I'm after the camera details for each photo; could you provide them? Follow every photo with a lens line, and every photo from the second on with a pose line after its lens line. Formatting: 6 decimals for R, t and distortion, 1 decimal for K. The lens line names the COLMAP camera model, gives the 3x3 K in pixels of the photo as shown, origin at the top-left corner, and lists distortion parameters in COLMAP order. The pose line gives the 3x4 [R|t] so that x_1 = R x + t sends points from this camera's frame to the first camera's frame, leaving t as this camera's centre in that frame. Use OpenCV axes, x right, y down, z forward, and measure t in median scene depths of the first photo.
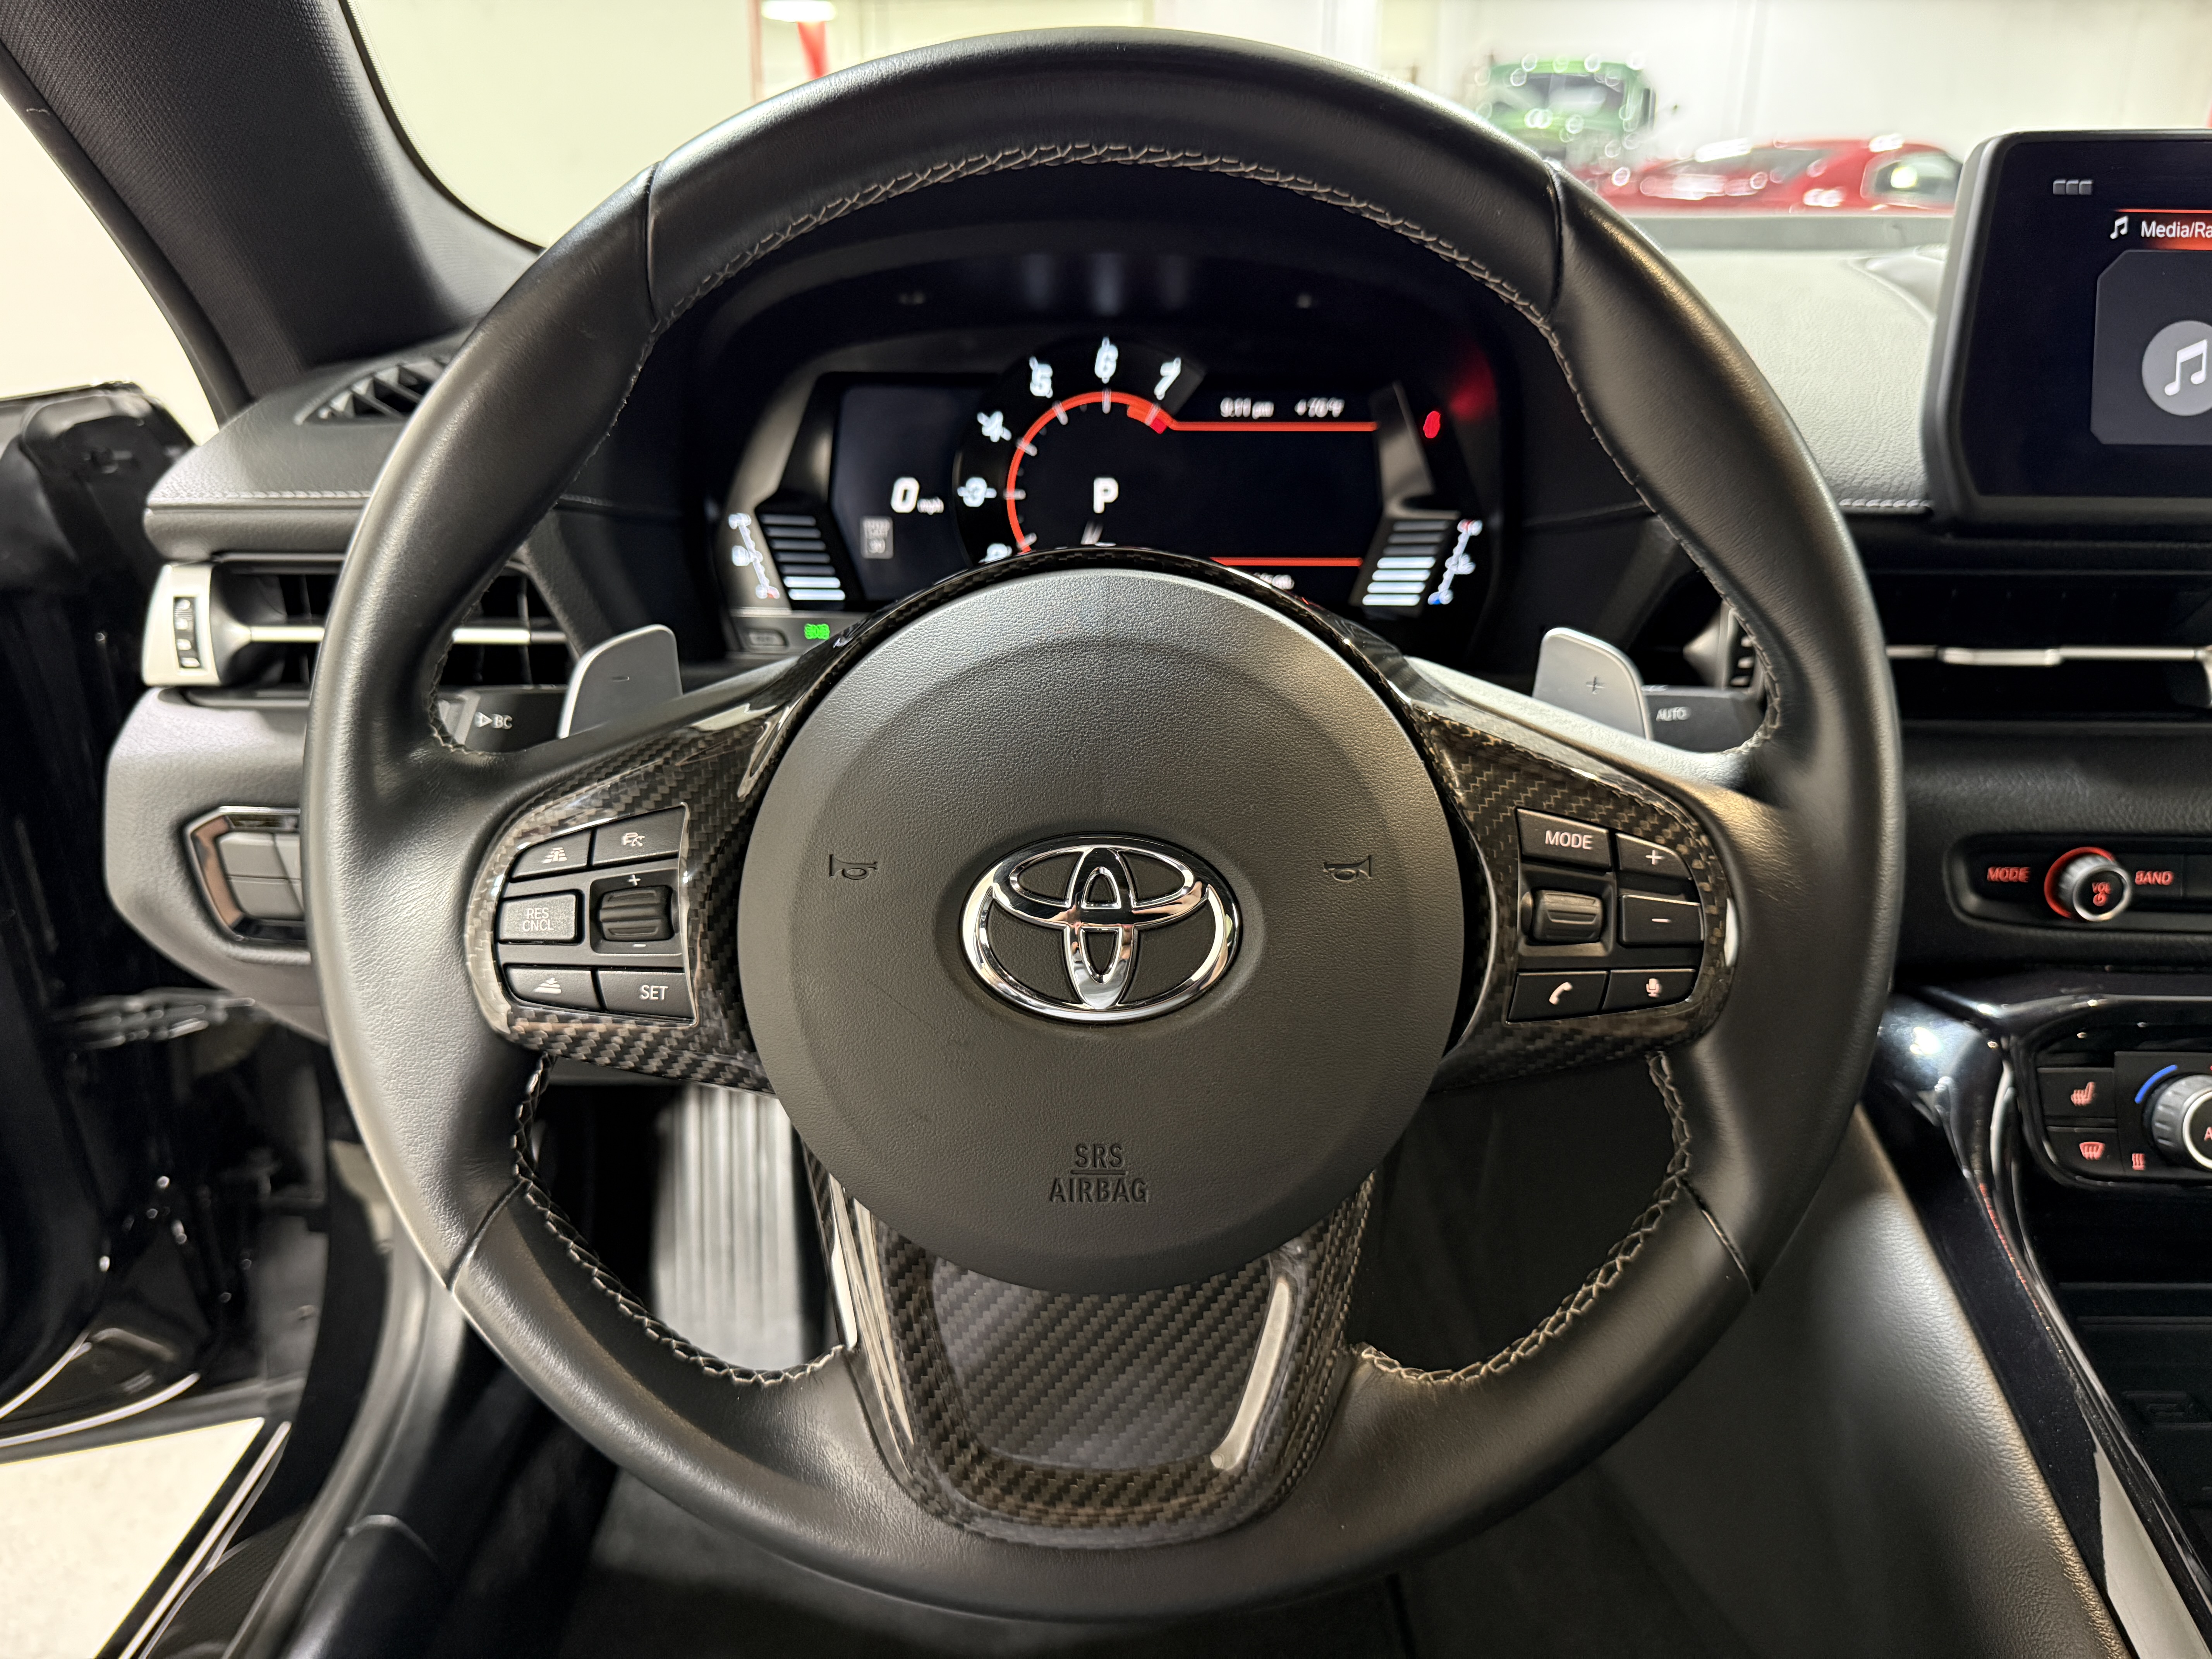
lens RADIAL K [[1575.8, 0, 1122.6], [0, 1575.8, 823.1], [0, 0, 1]] dist [0.055563, -0.083501]
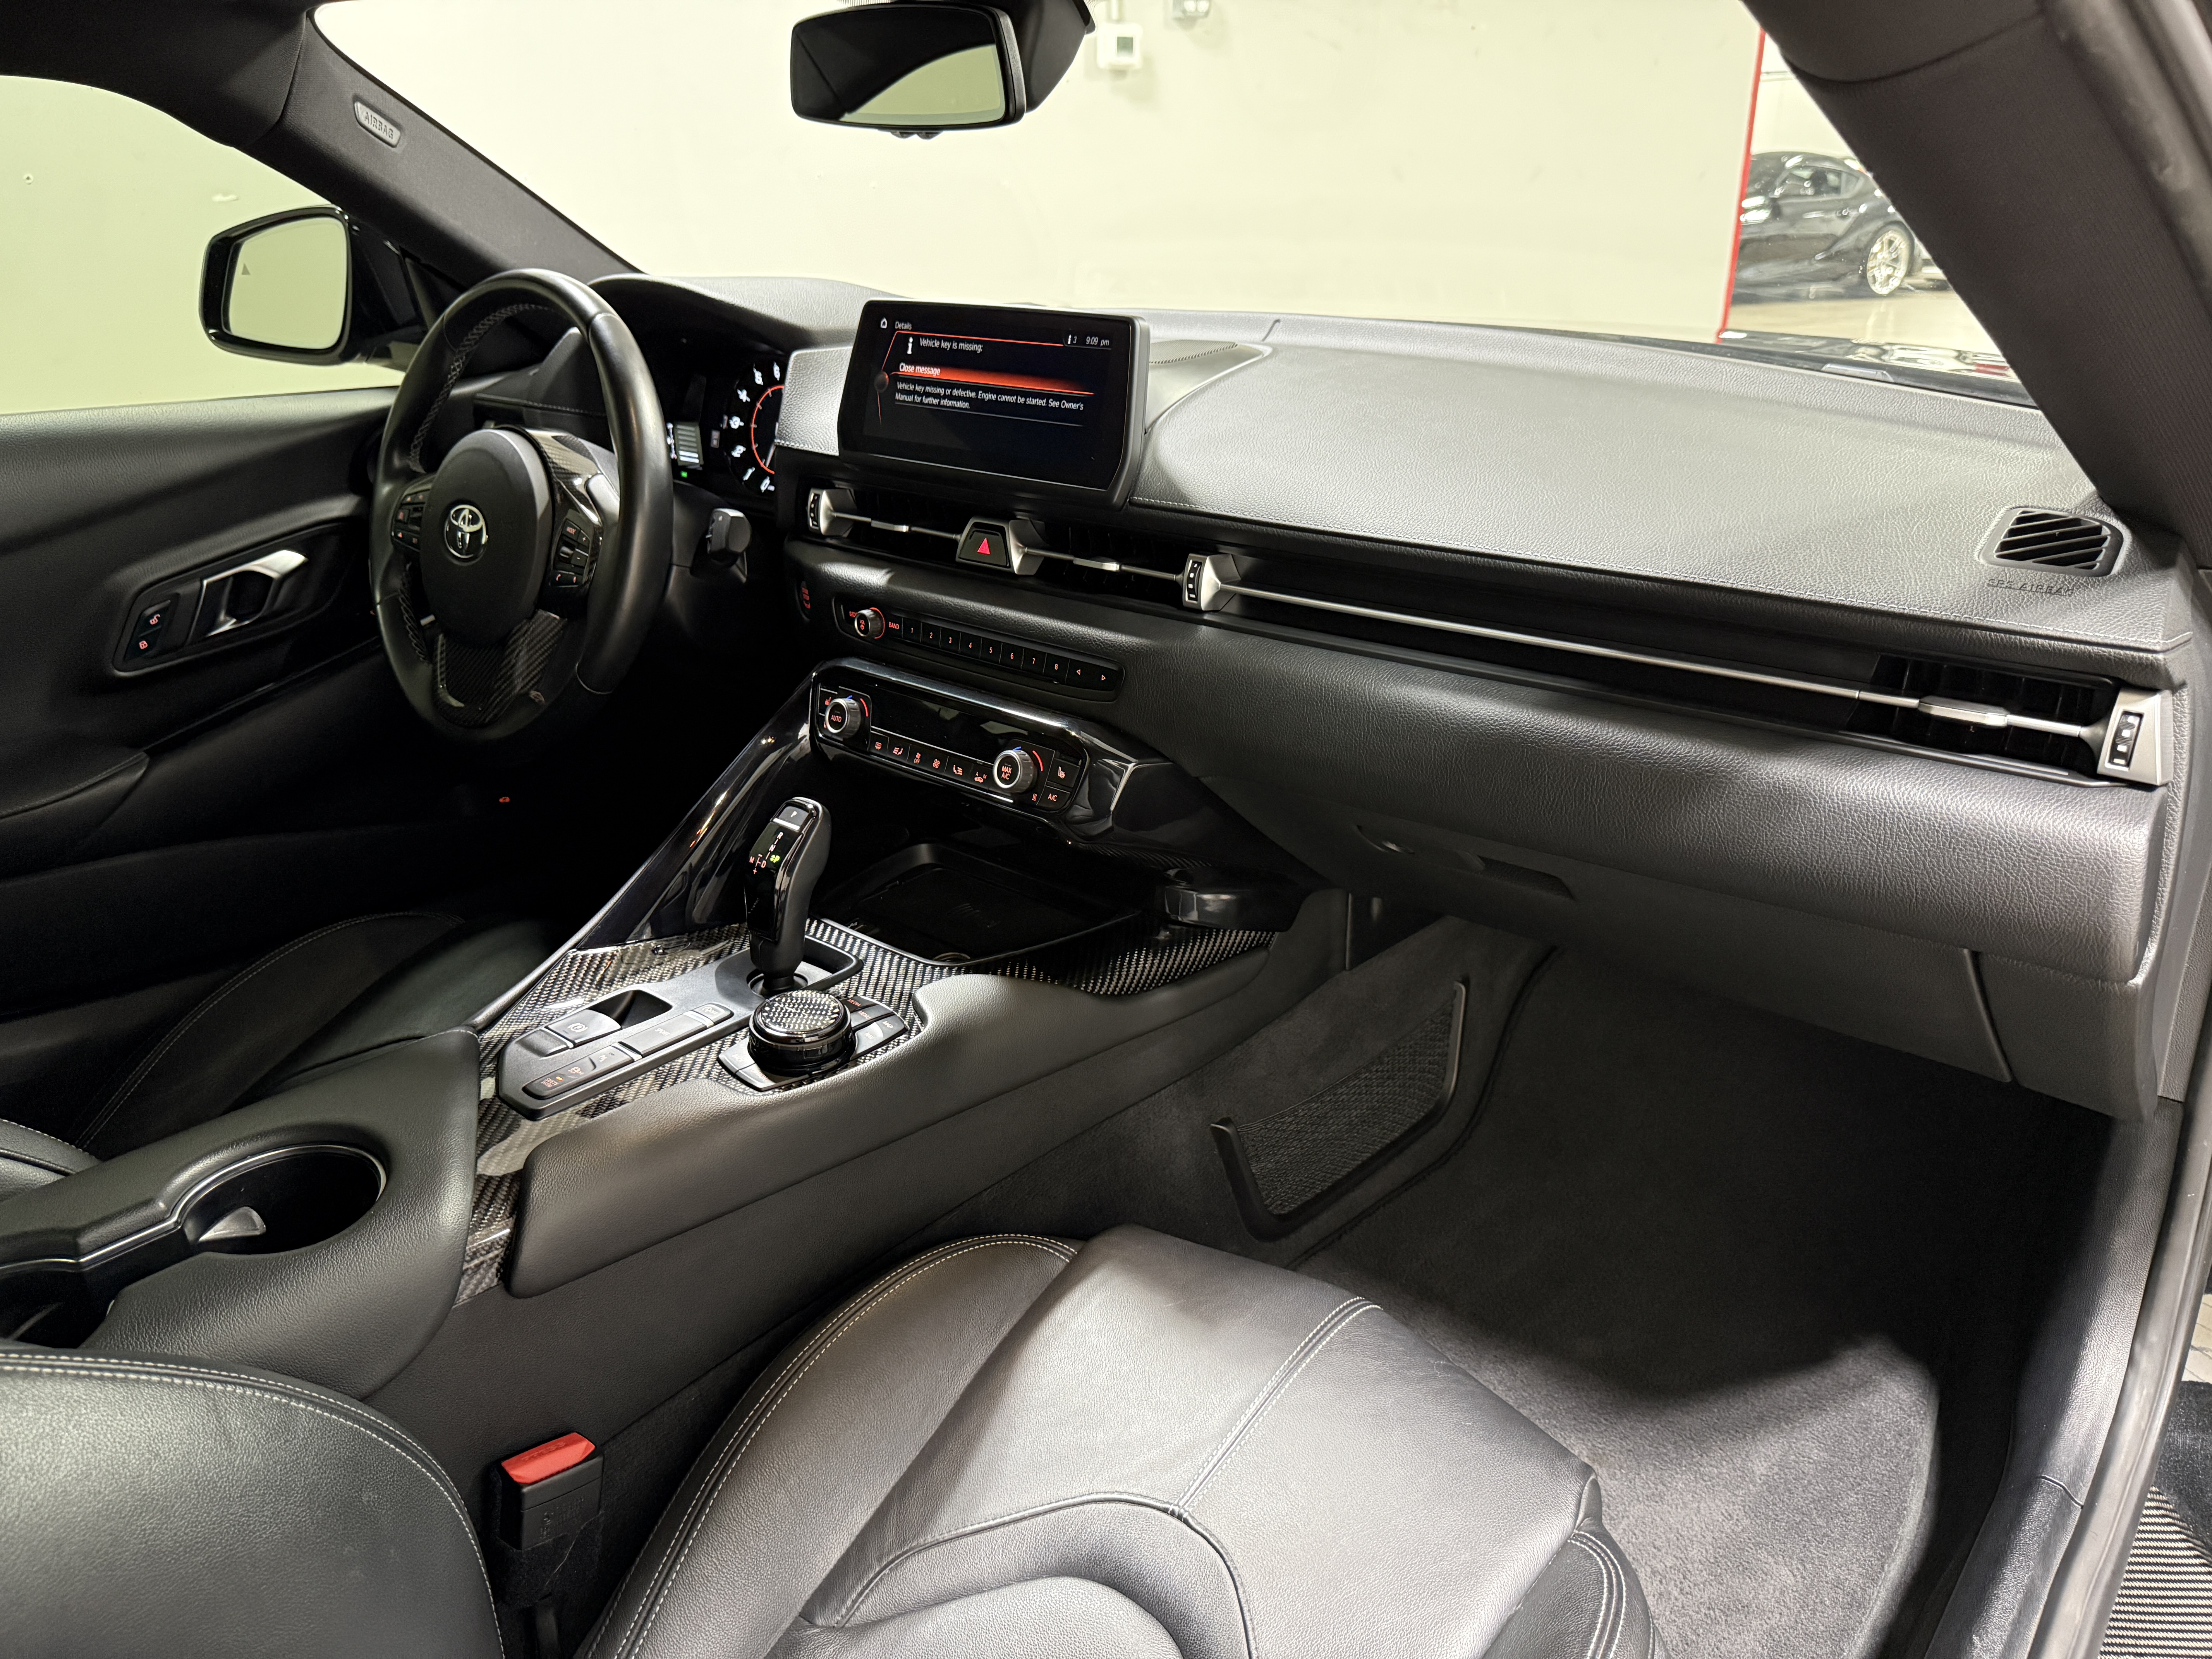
lens RADIAL K [[1564.1, 0, 1112.1], [0, 1564.1, 799.2], [0, 0, 1]] dist [-0.007865, 0.000238]
pose [[0.770708, 0.235178, -0.592199, 1.849382], [-0.242419, 0.967728, 0.068817, 0.036532], [0.589272, 0.090522, 0.802848, -0.484818]]
